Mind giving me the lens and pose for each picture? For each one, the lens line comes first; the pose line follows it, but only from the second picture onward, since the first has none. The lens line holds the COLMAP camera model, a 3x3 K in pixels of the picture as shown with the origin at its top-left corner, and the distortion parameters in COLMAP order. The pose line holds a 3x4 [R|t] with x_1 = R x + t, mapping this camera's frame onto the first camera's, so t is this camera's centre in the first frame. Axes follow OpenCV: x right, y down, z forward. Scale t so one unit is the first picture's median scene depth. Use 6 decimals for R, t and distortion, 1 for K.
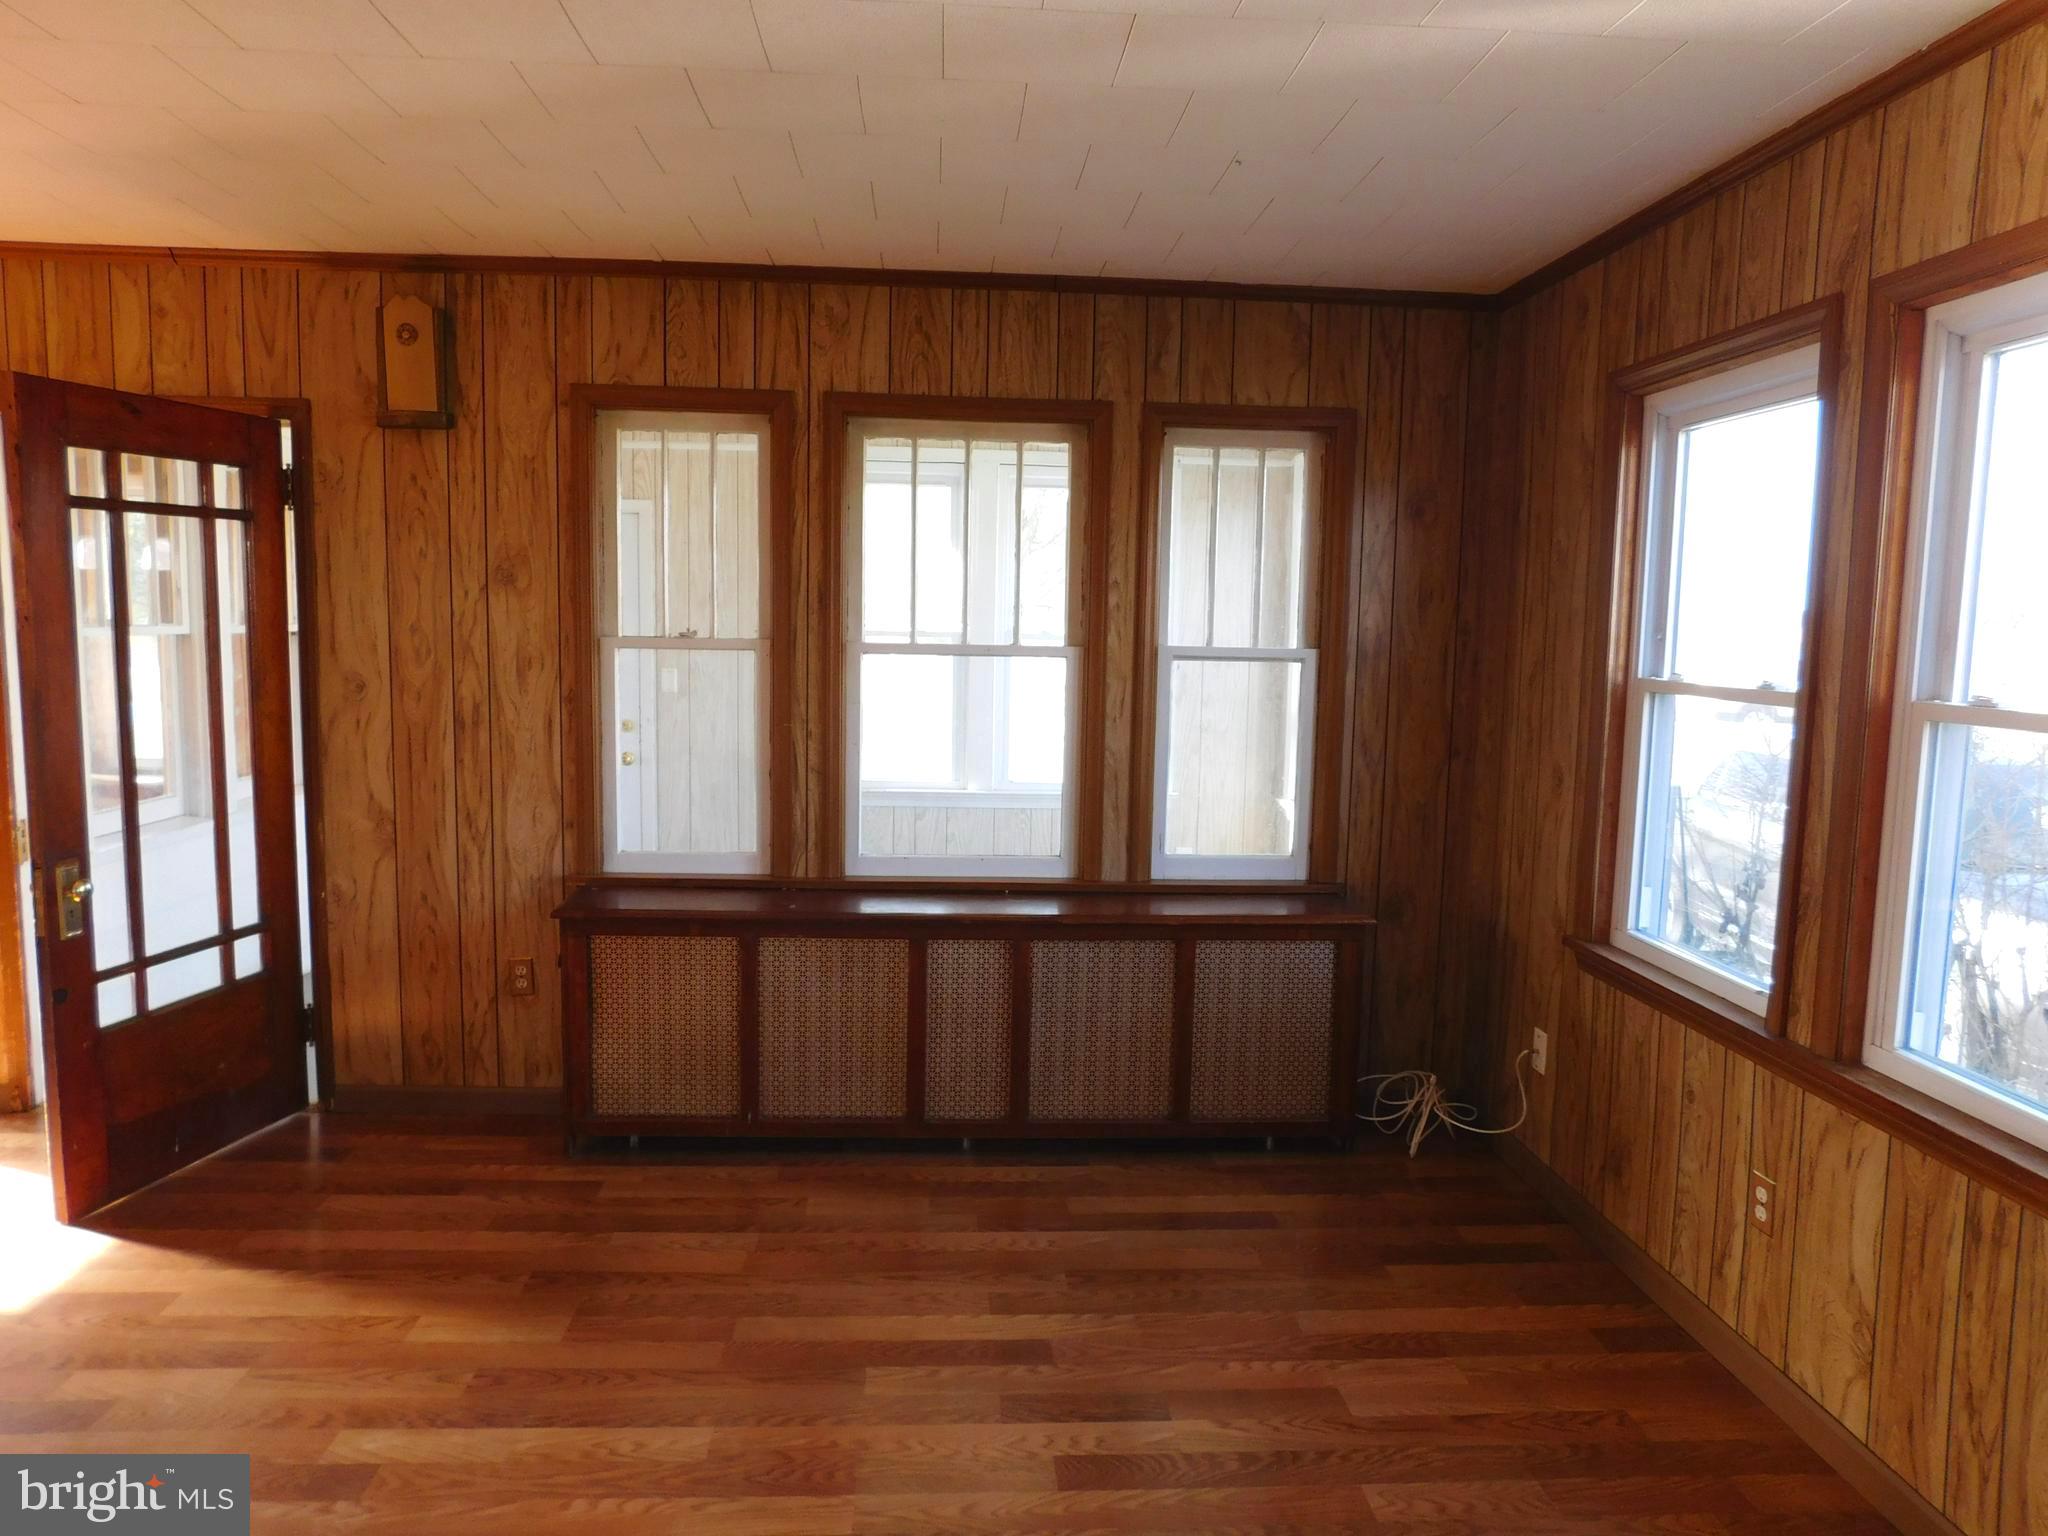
lens RADIAL K [[1354.1, 0, 1025.3], [0, 1354.1, 764.8], [0, 0, 1]] dist [-0.057750, 0.049477]
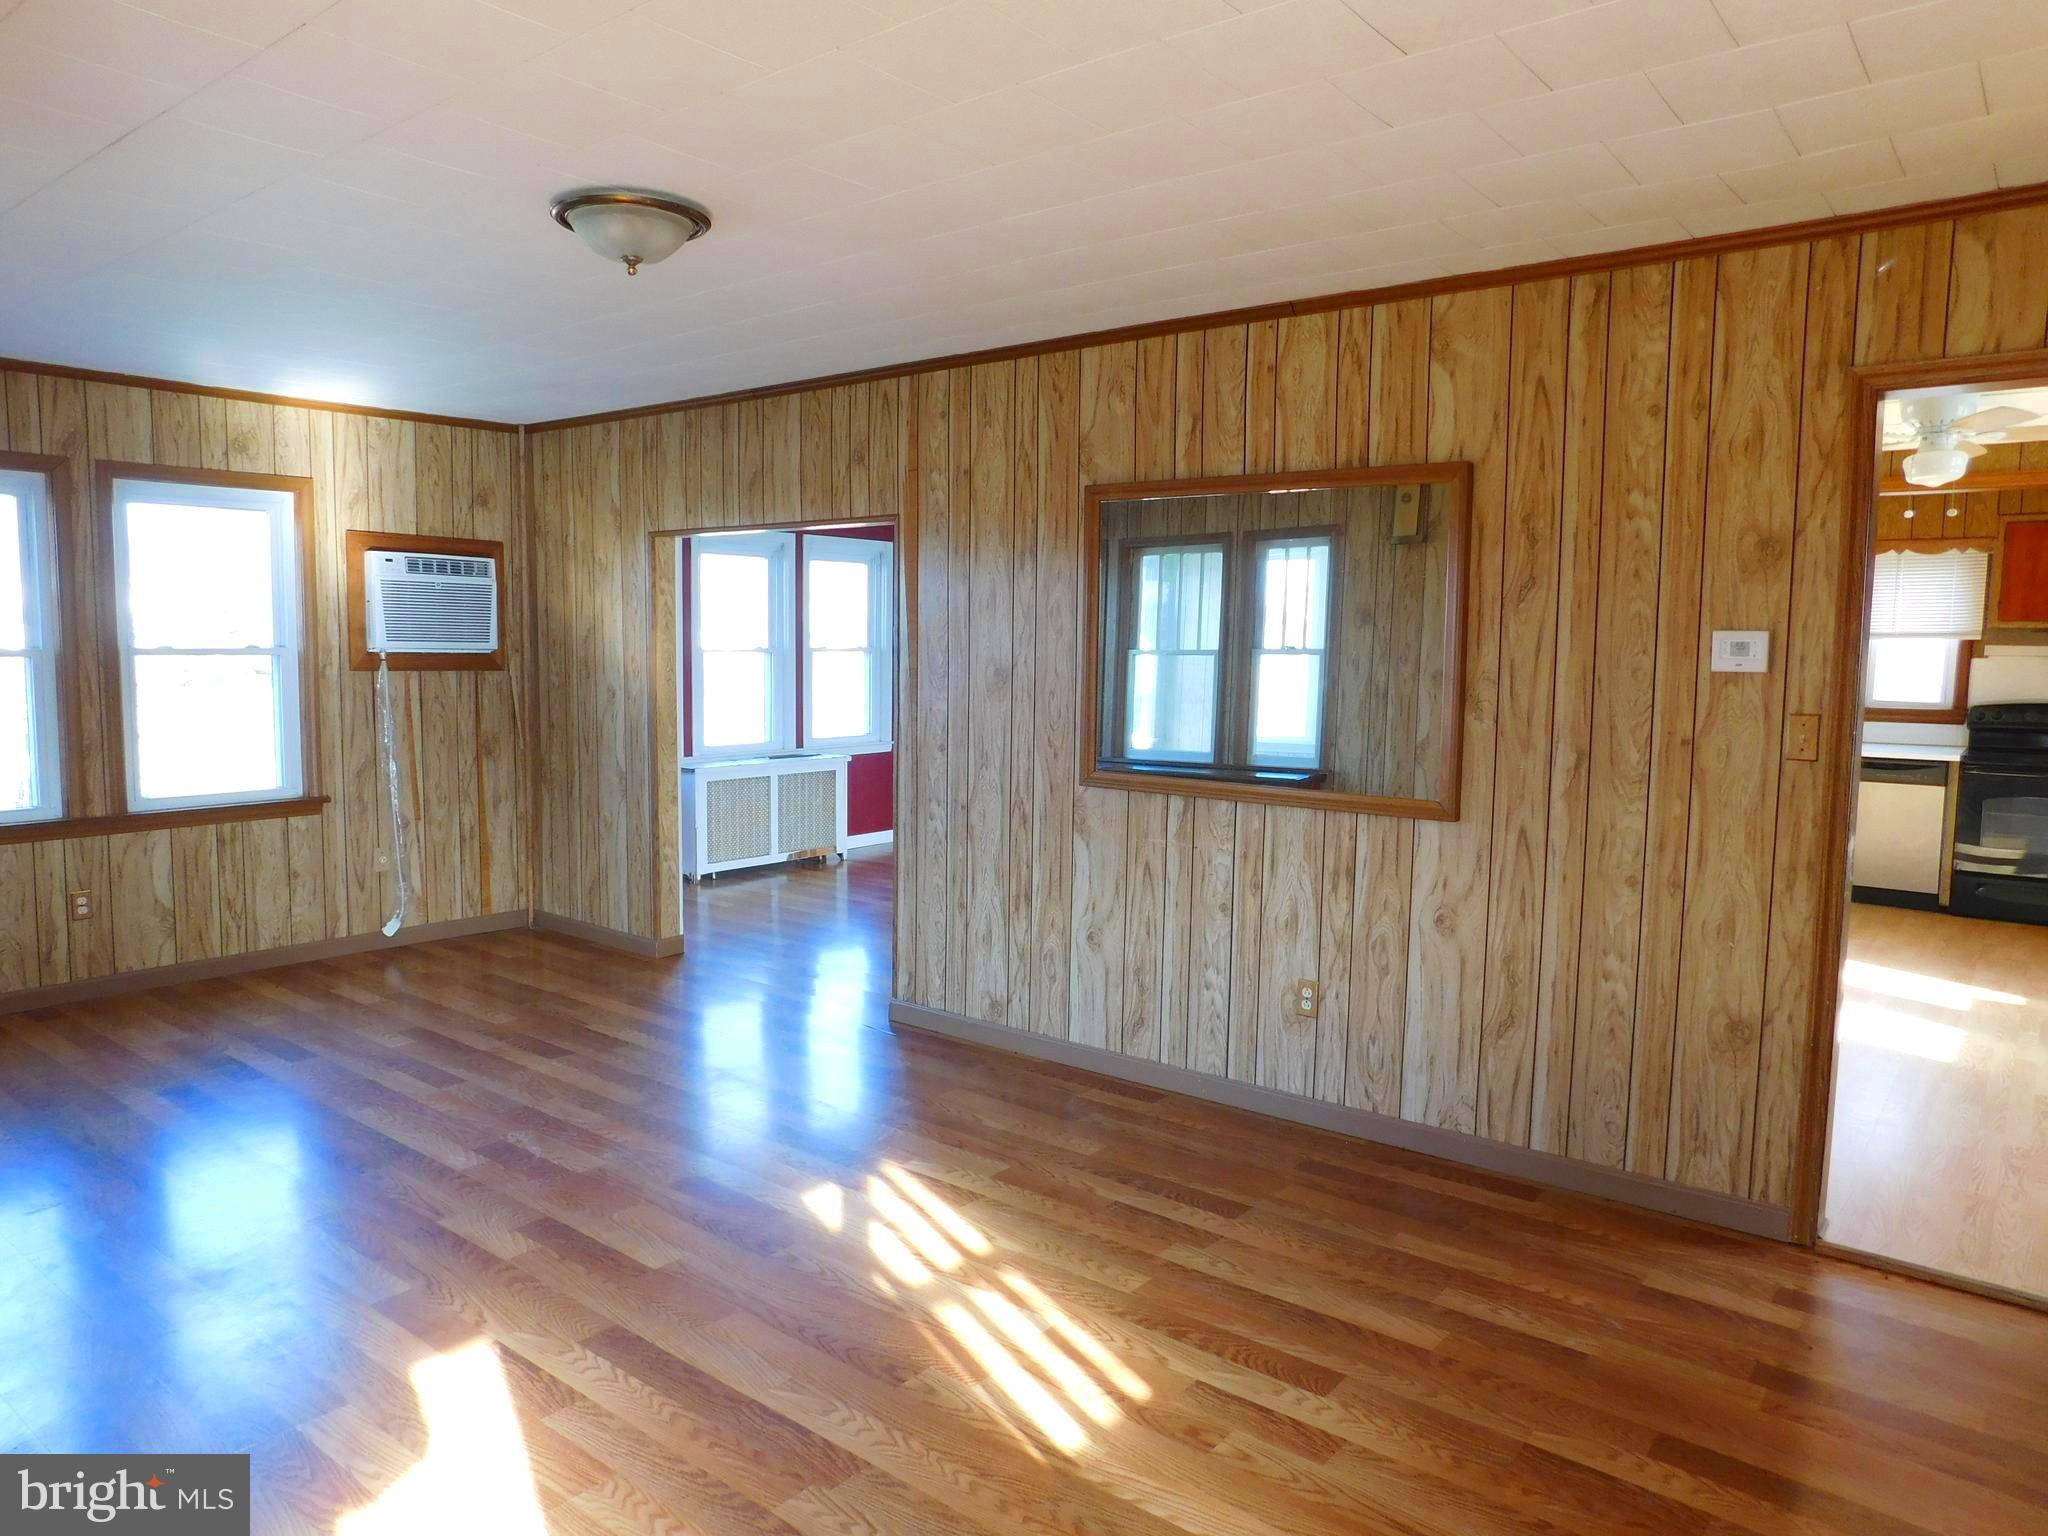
lens RADIAL K [[1354.1, 0, 1030.1], [0, 1354.1, 758.2], [0, 0, 1]] dist [-0.057750, 0.049477]
pose [[-0.749084, -0.089146, 0.656450, -1.969137], [0.045094, 0.981745, 0.184779, -0.208855], [-0.660939, 0.168016, -0.731390, 1.626248]]
